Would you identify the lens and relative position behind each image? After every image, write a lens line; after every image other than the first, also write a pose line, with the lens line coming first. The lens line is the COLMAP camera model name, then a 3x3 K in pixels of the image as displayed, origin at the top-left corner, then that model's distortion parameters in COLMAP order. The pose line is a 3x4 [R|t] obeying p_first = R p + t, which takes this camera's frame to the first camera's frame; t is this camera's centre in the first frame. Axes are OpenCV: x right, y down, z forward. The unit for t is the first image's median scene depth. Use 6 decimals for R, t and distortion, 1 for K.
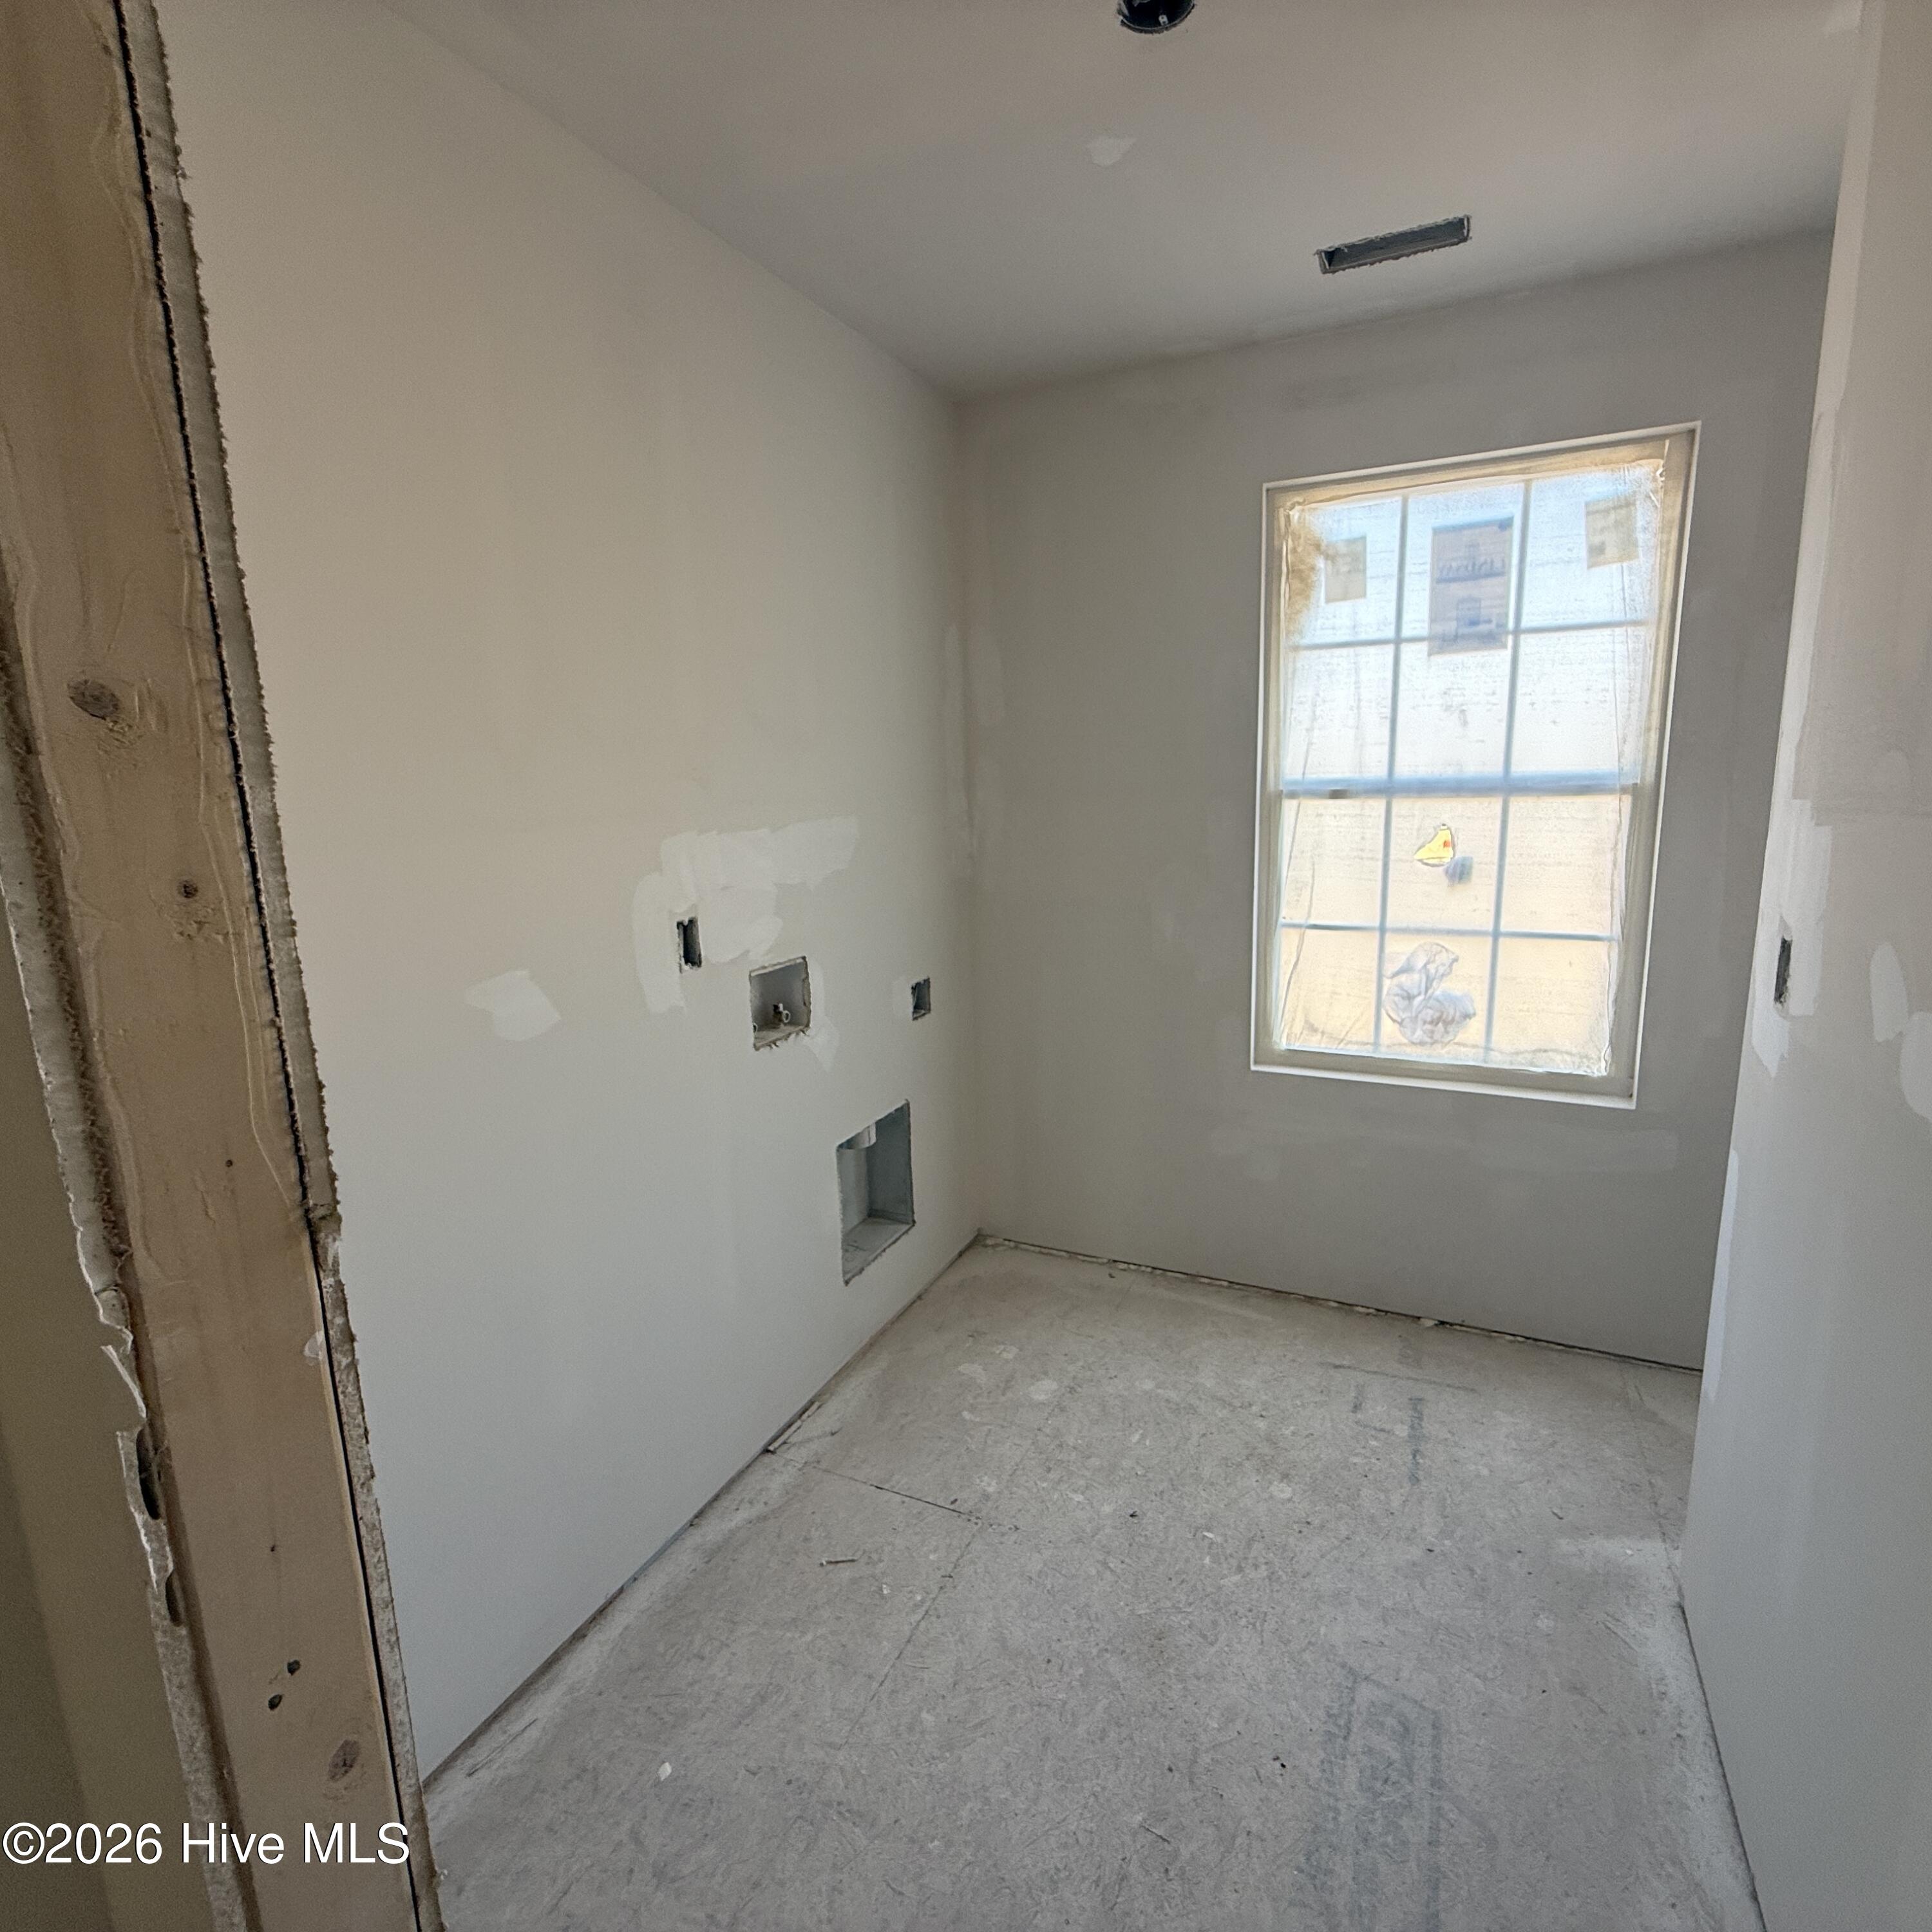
lens RADIAL K [[1025.9, 0, 966.3], [0, 1025.9, 975.0], [0, 0, 1]] dist [0.004013, -0.002354]
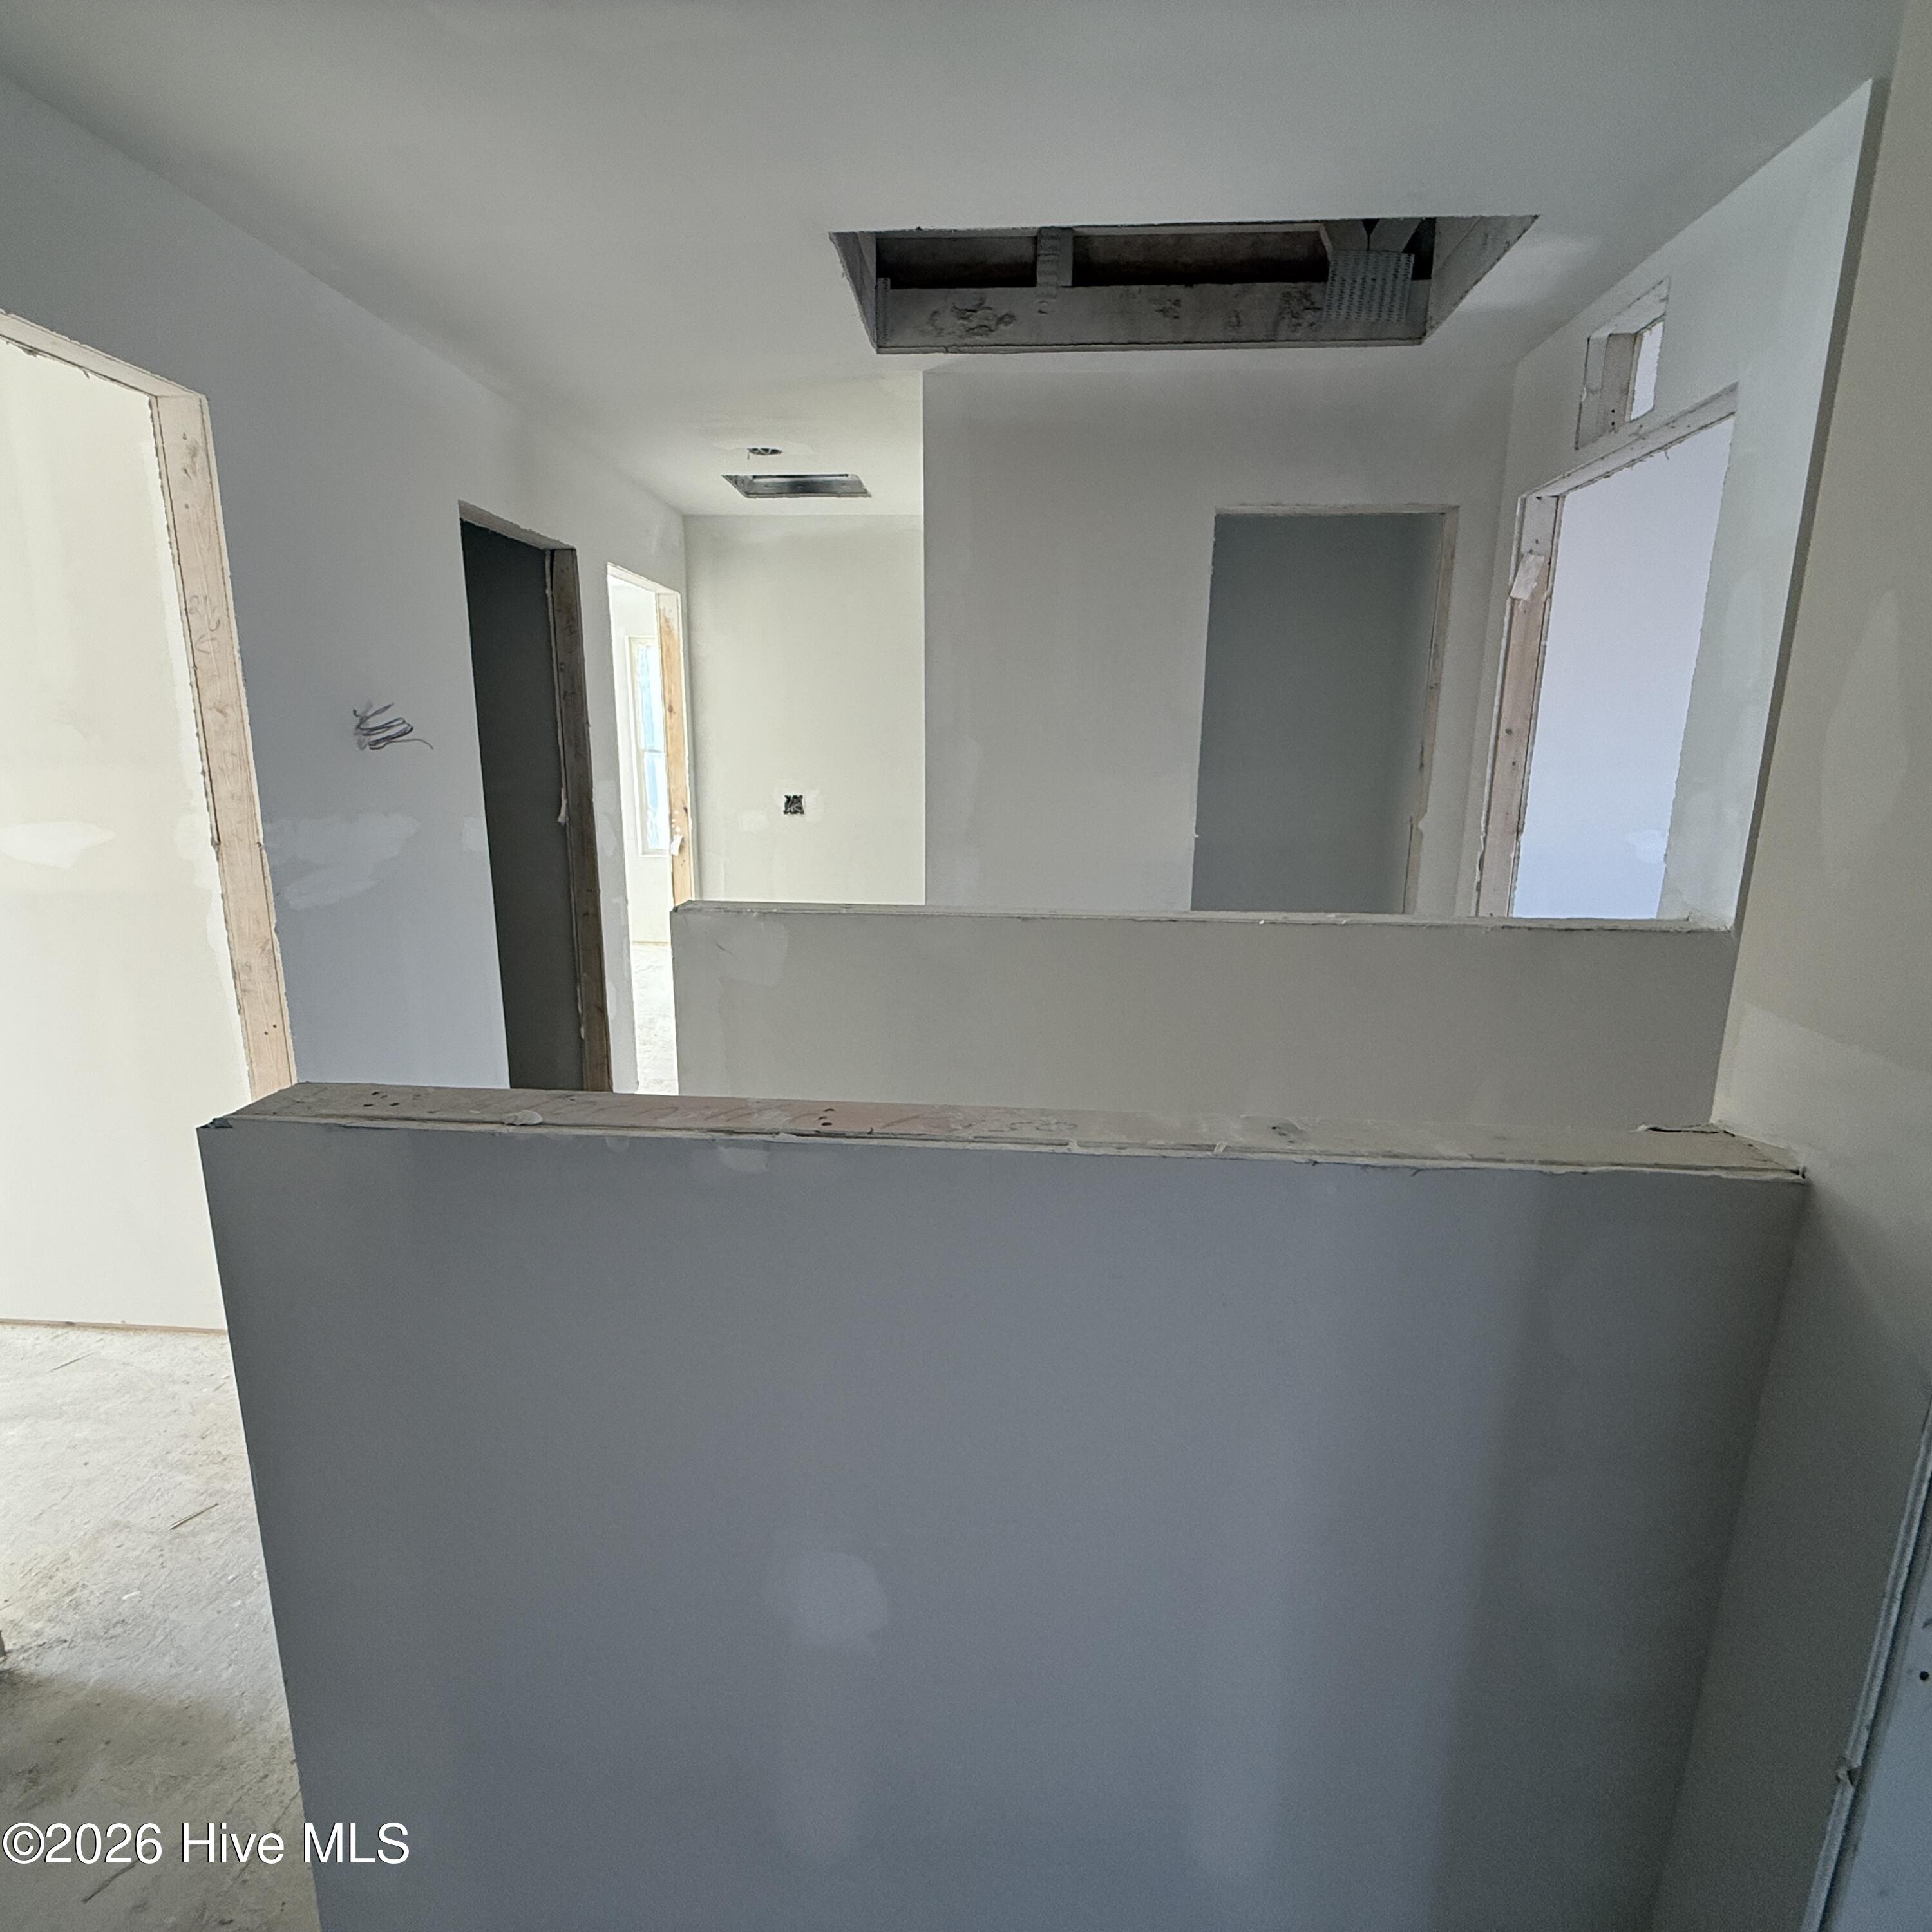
lens RADIAL K [[1025.9, 0, 963.2], [0, 1025.9, 967.6], [0, 0, 1]] dist [0.004013, -0.002354]
pose [[0.367561, 0.227339, -0.901785, 3.351780], [-0.189142, 0.967670, 0.166856, 0.609336], [0.910562, 0.109235, 0.398677, -3.749608]]
